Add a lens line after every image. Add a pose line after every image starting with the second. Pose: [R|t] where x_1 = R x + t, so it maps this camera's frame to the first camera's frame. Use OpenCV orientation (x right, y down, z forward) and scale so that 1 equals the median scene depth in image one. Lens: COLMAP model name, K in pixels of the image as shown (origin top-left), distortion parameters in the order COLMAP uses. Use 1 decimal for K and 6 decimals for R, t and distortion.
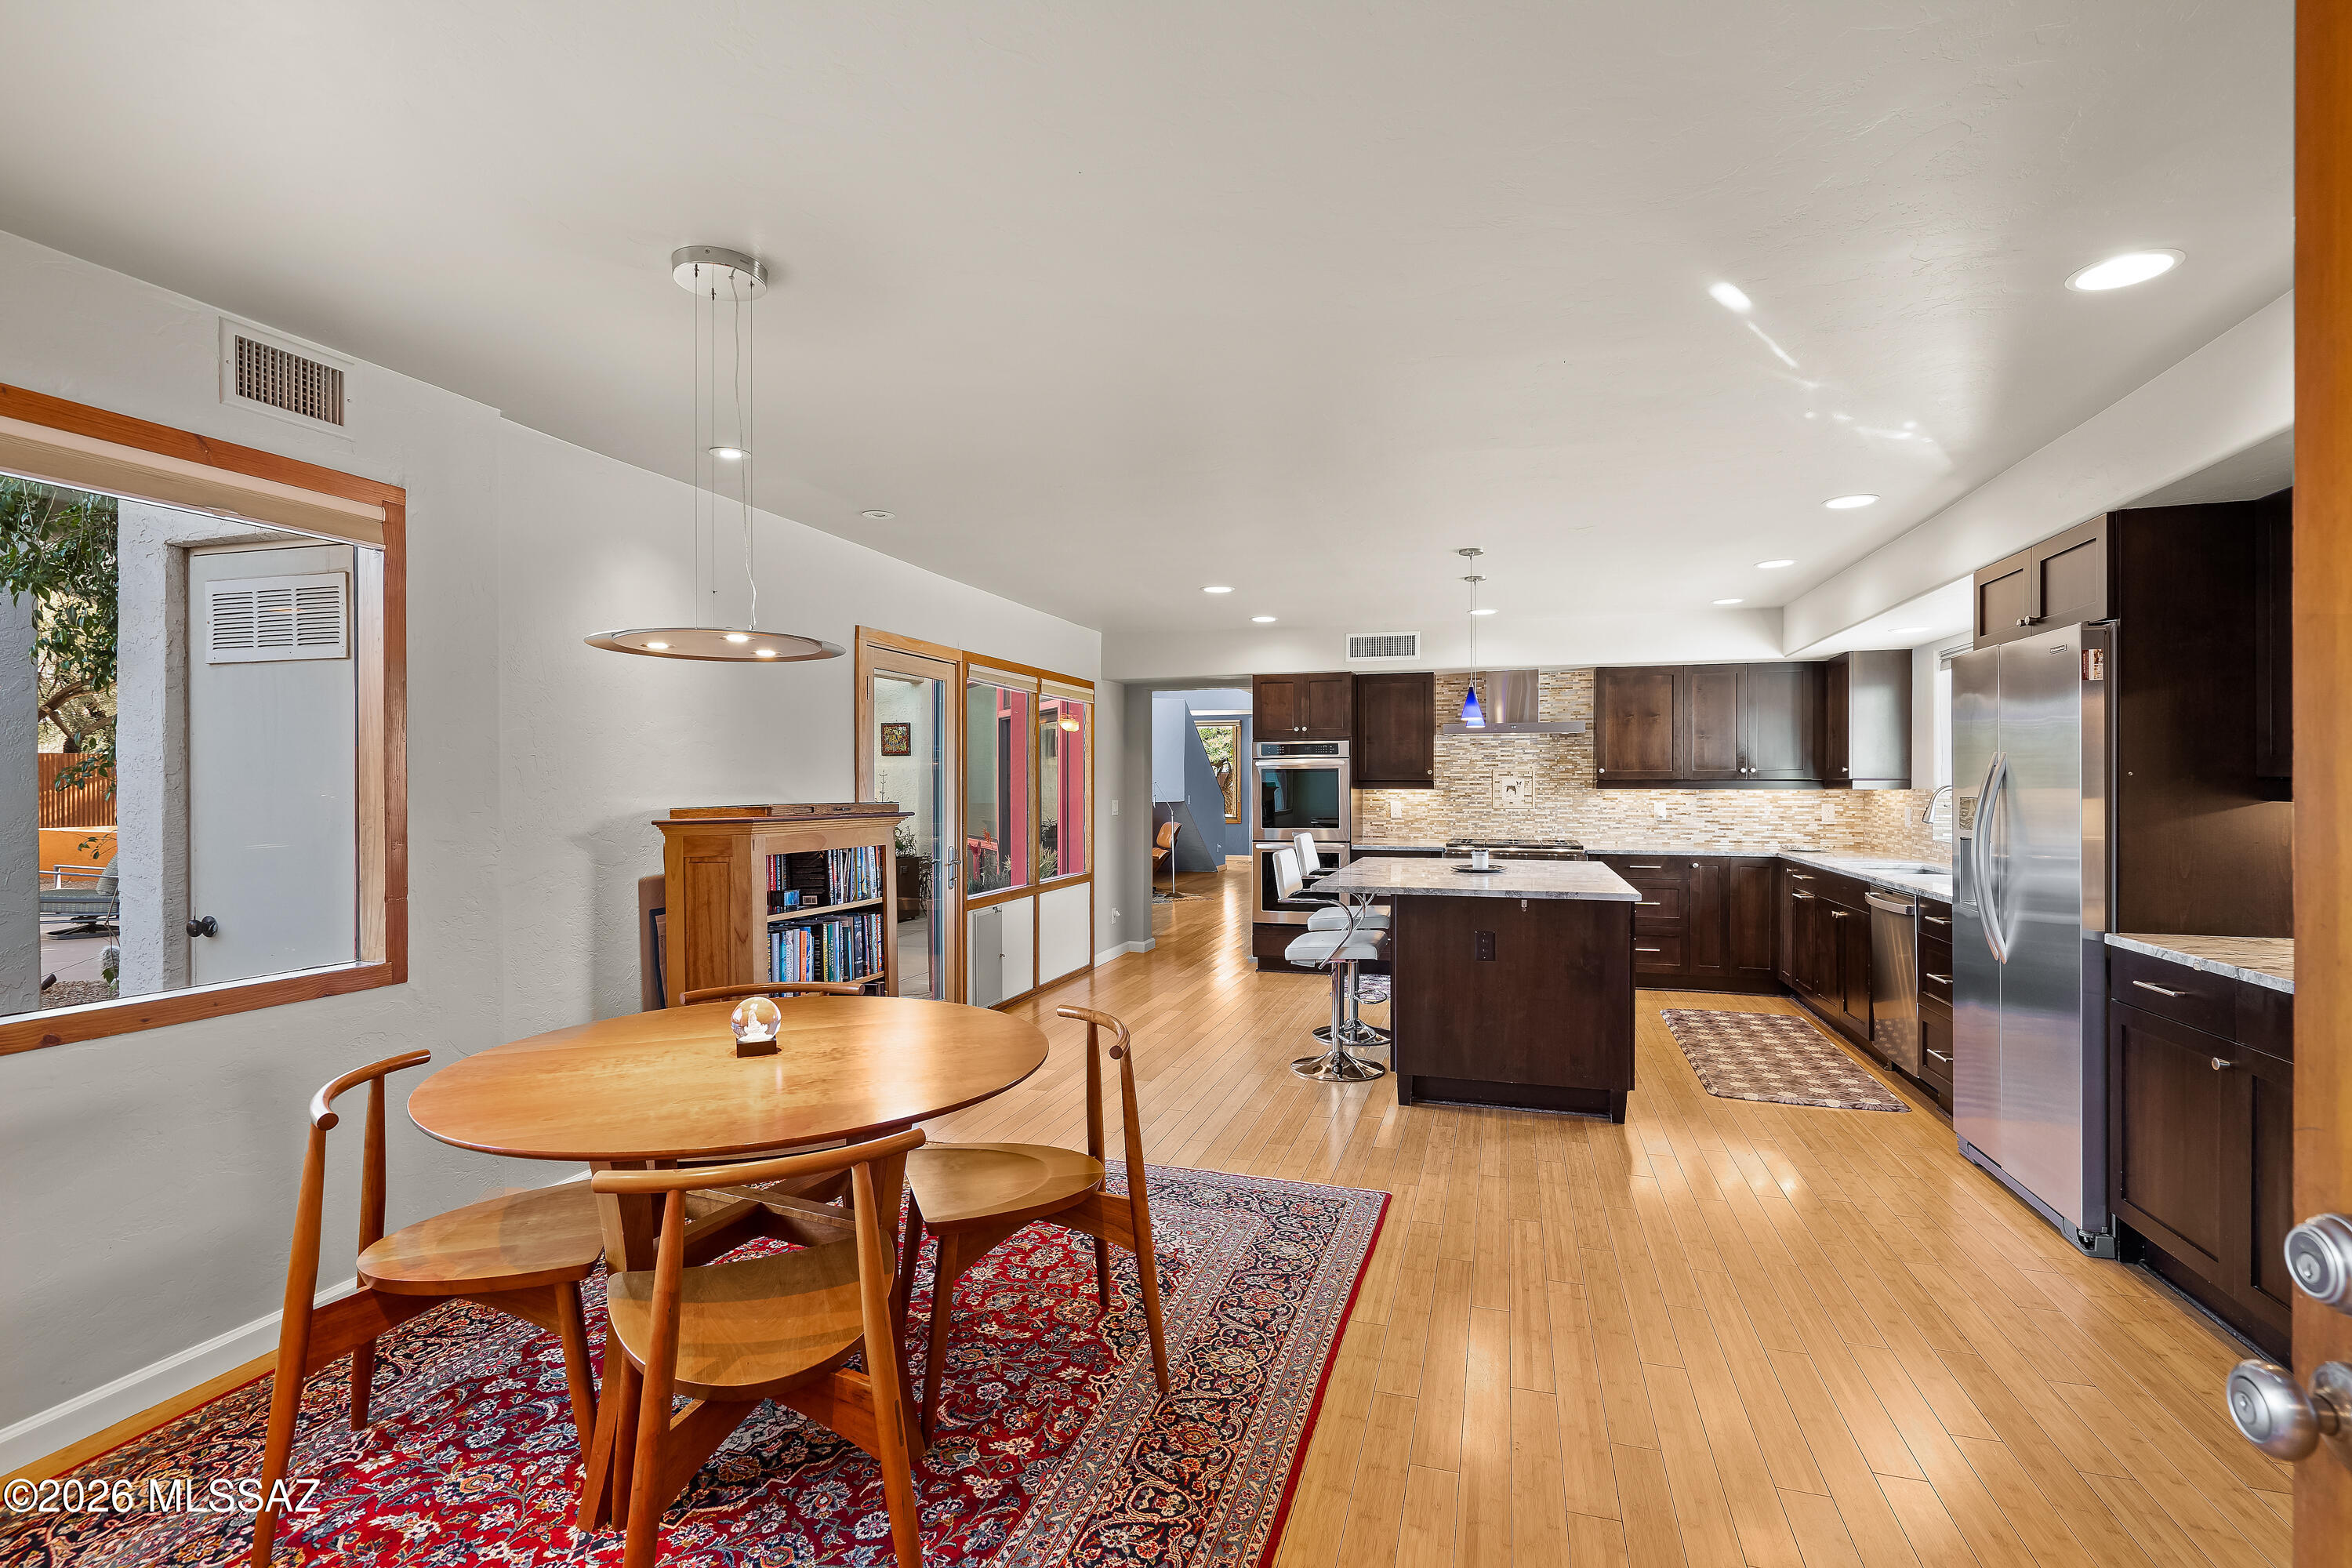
lens RADIAL K [[1069.0, 0, 1178.7], [0, 1069.0, 785.6], [0, 0, 1]] dist [0.001424, 0.000585]
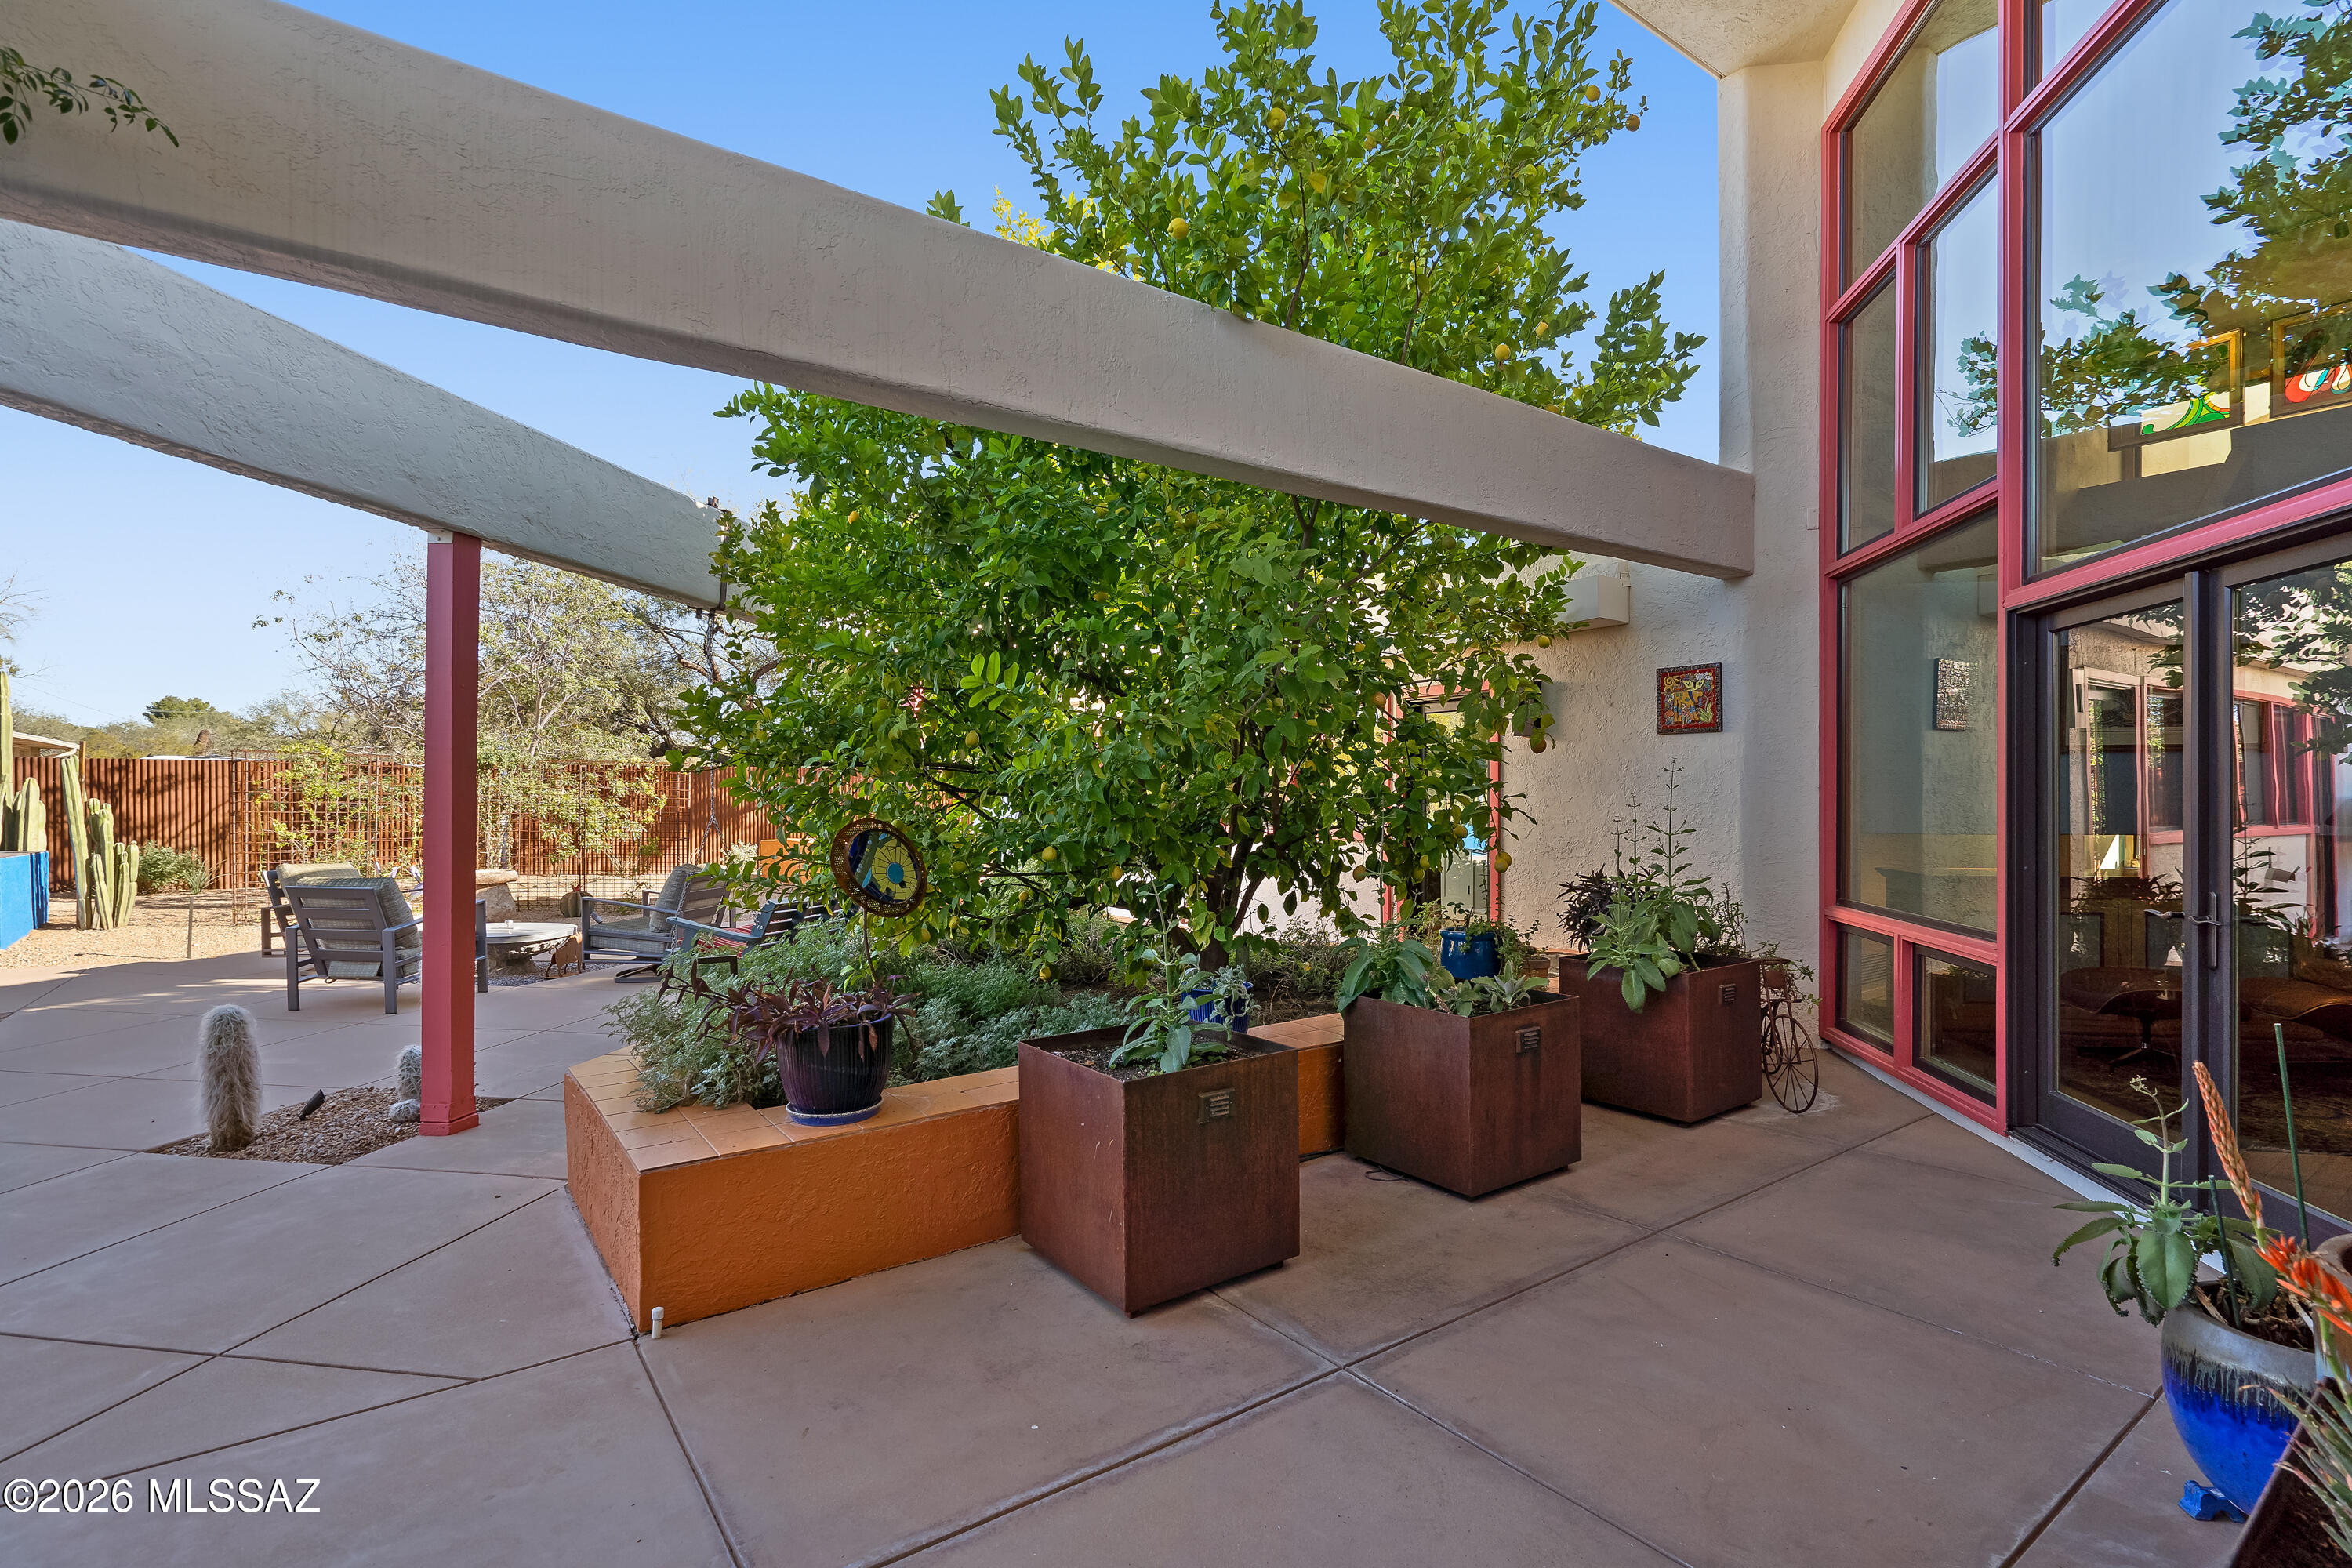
lens RADIAL K [[1069.0, 0, 1178.9], [0, 1069.0, 793.0], [0, 0, 1]] dist [0.001424, 0.000585]
pose [[0.801588, -0.002964, -0.597870, -0.159419], [-0.000358, 0.999985, -0.005437, 0.002275], [0.597877, 0.004572, 0.801575, 0.467845]]
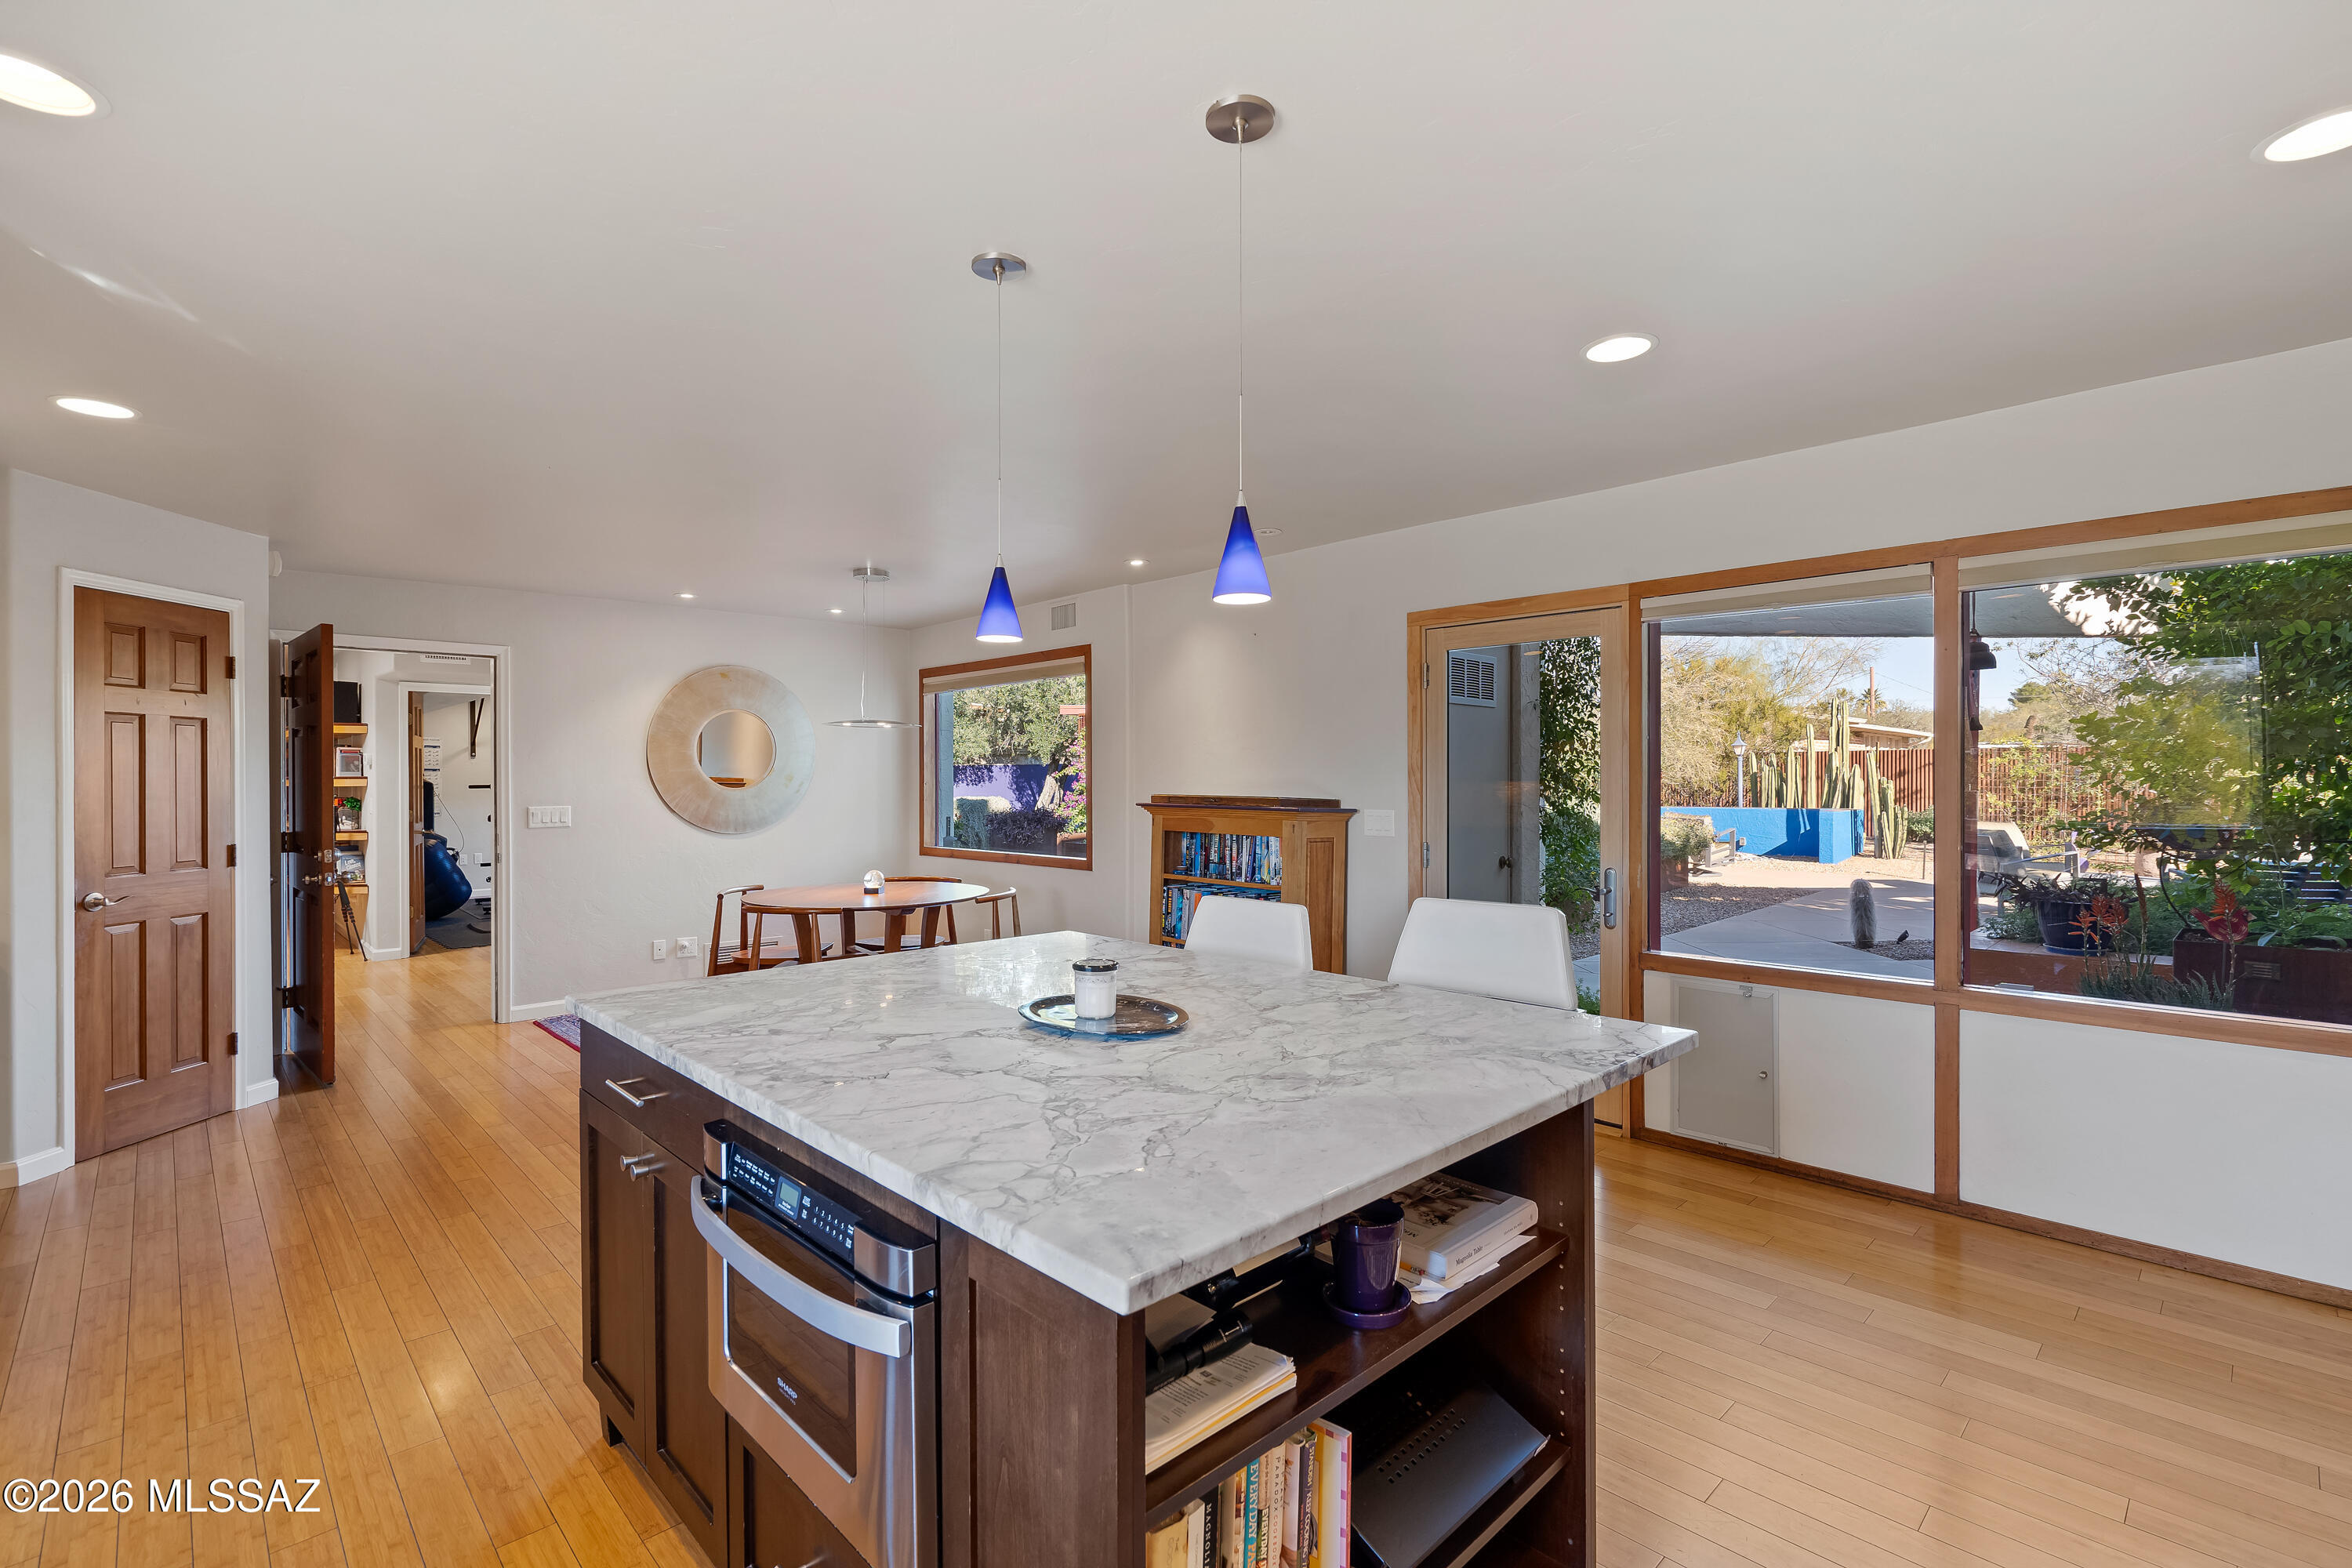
lens RADIAL K [[1069.0, 0, 1177.4], [0, 1069.0, 782.7], [0, 0, 1]] dist [0.001424, 0.000585]
pose [[-0.483586, 0.007139, -0.875268, 0.251407], [0.002178, 0.999973, 0.006953, -0.001953], [0.875294, 0.001456, -0.483588, 0.507663]]
